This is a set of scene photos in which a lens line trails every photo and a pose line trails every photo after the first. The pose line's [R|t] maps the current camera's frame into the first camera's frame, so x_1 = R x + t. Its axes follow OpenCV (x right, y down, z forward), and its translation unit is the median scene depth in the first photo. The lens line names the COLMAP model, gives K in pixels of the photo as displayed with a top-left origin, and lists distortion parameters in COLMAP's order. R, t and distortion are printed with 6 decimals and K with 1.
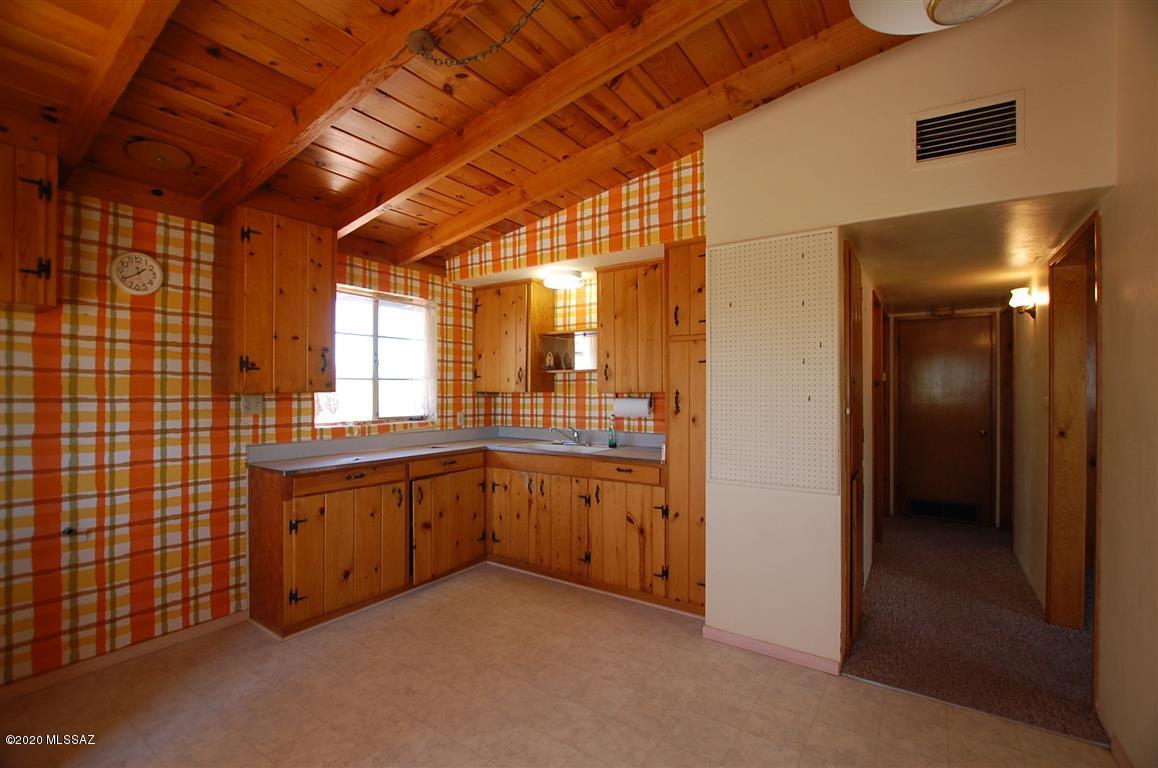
lens RADIAL K [[510.4, 0, 584.5], [0, 510.4, 384.5], [0, 0, 1]] dist [-0.031307, 0.003893]
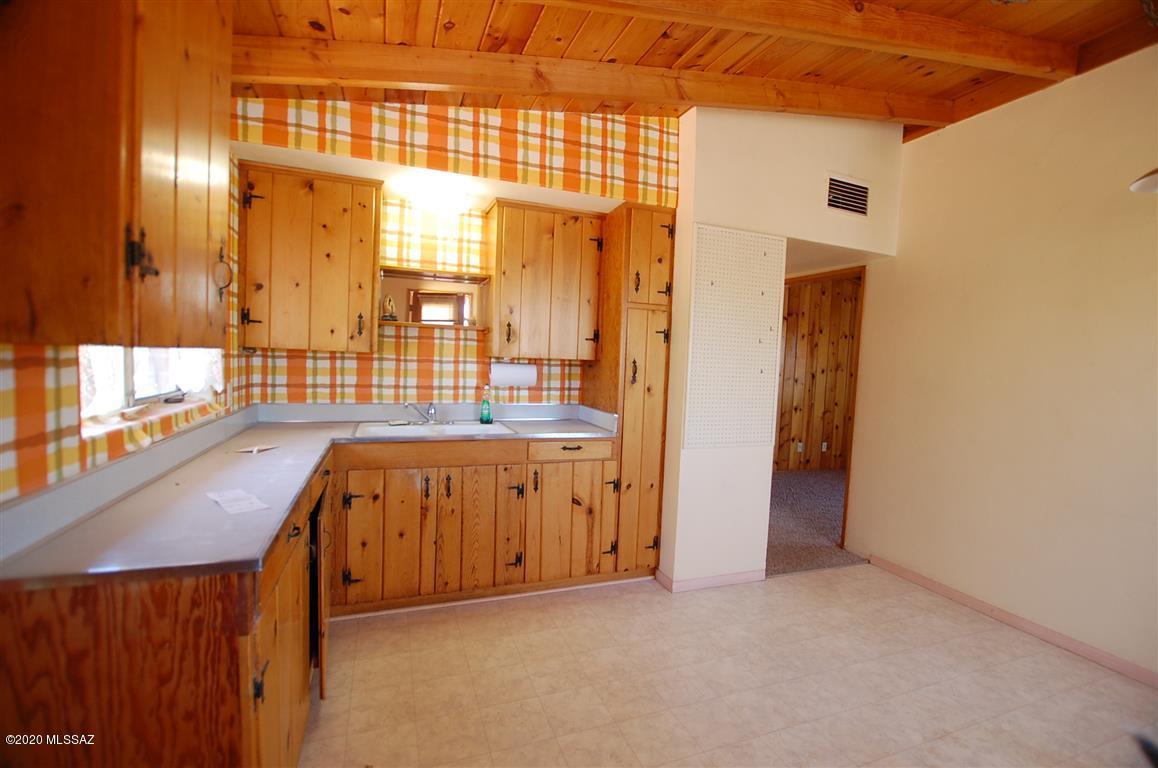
lens RADIAL K [[510.4, 0, 587.7], [0, 510.4, 384.5], [0, 0, 1]] dist [-0.031307, 0.003893]
pose [[0.568129, -0.020302, 0.822689, -0.682961], [-0.048881, 0.997098, 0.058362, 0.006575], [-0.821487, -0.073371, 0.565487, 0.530559]]
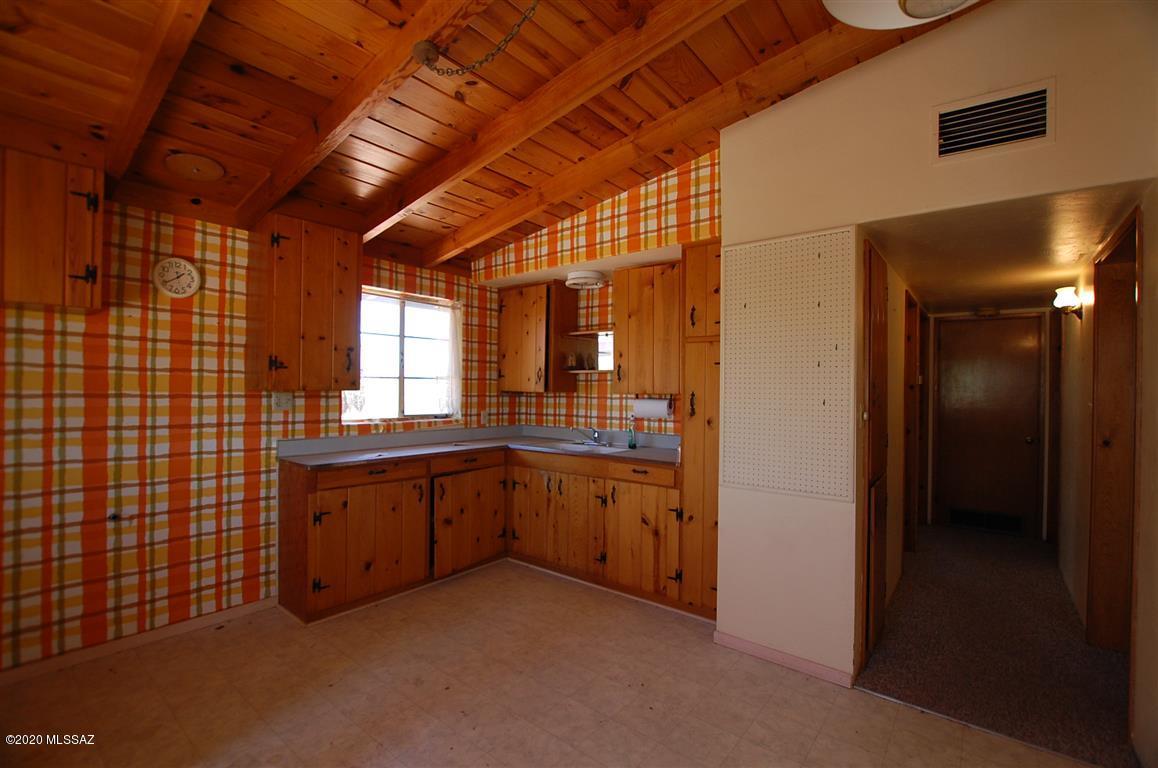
lens RADIAL K [[510.4, 0, 585.2], [0, 510.4, 384.6], [0, 0, 1]] dist [-0.031307, 0.003893]
pose [[0.997059, 0.009733, -0.076021, 0.049442], [-0.009541, 0.999950, 0.002886, -0.004046], [0.076045, -0.002152, 0.997102, -0.002869]]
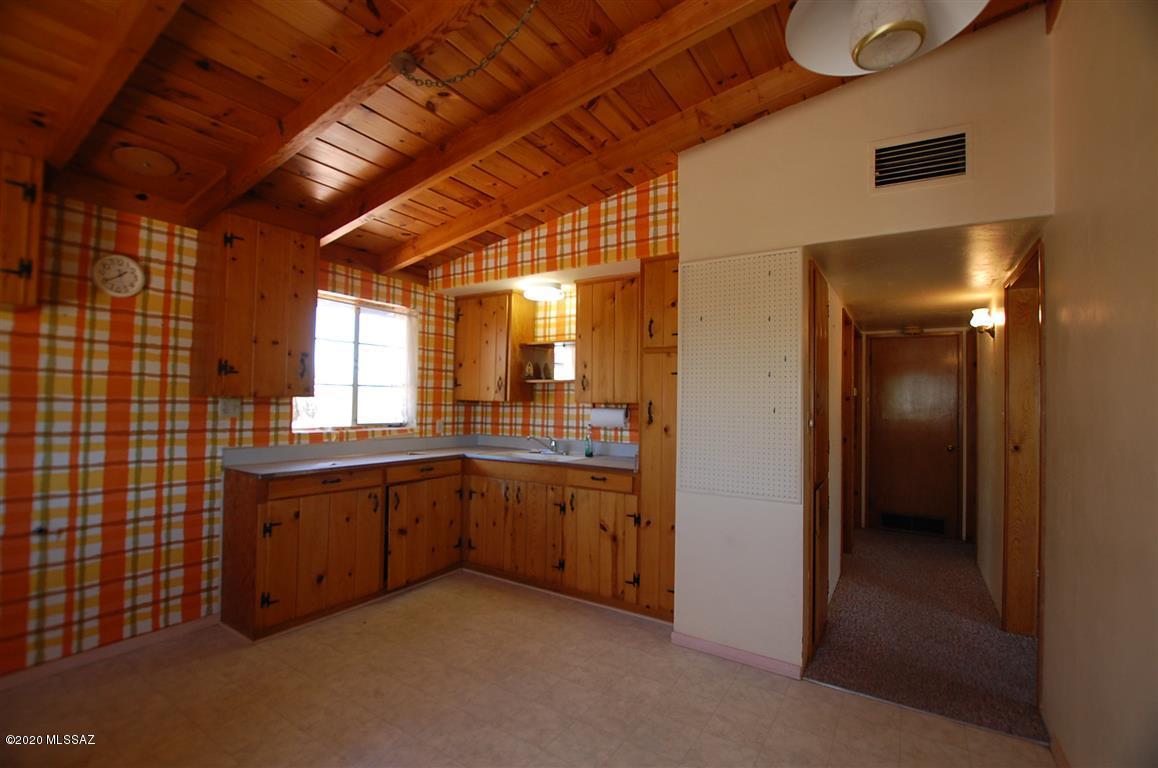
lens RADIAL K [[510.4, 0, 584.3], [0, 510.4, 384.5], [0, 0, 1]] dist [-0.031307, 0.003893]
pose [[0.999483, 0.017287, 0.027094, 0.020330], [-0.016645, 0.999580, -0.023739, 0.005118], [-0.027493, 0.023276, 0.999351, -0.025656]]
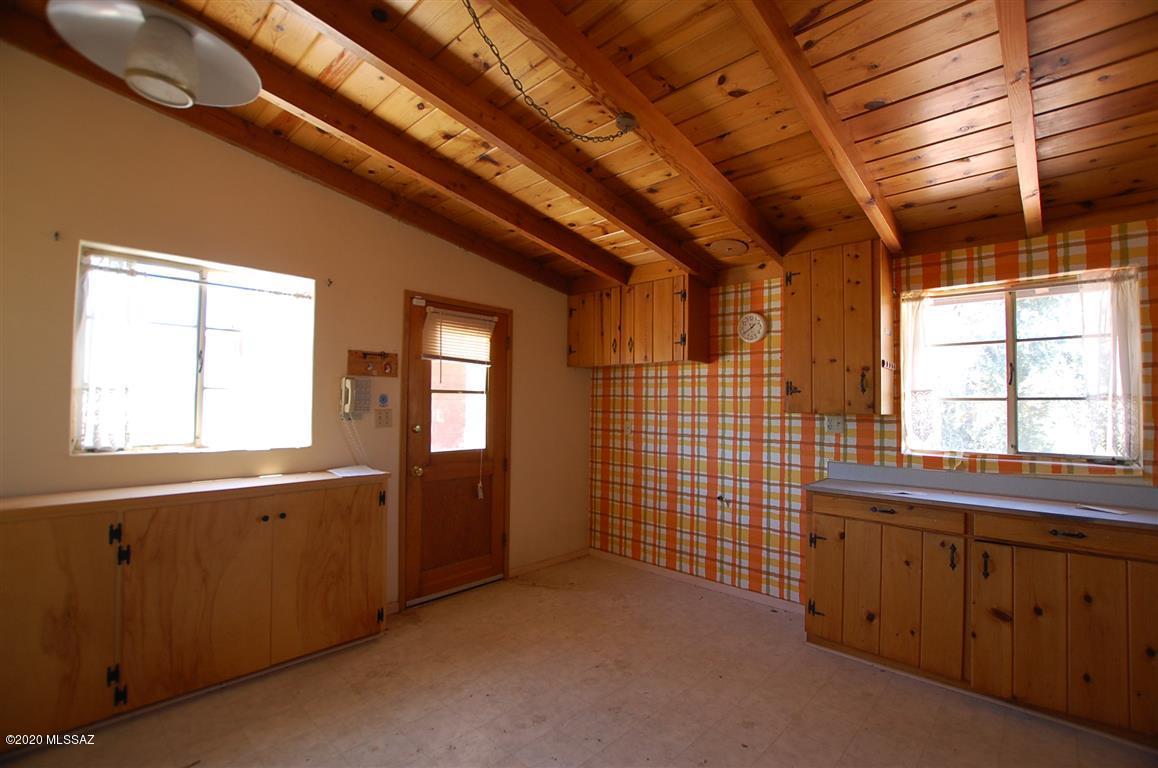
lens RADIAL K [[510.4, 0, 587.6], [0, 510.4, 386.3], [0, 0, 1]] dist [-0.031307, 0.003893]
pose [[-0.157206, -0.044442, -0.986565, 0.505135], [-0.007628, 0.999012, -0.043788, 0.009543], [0.987536, 0.000642, -0.157390, 0.639815]]
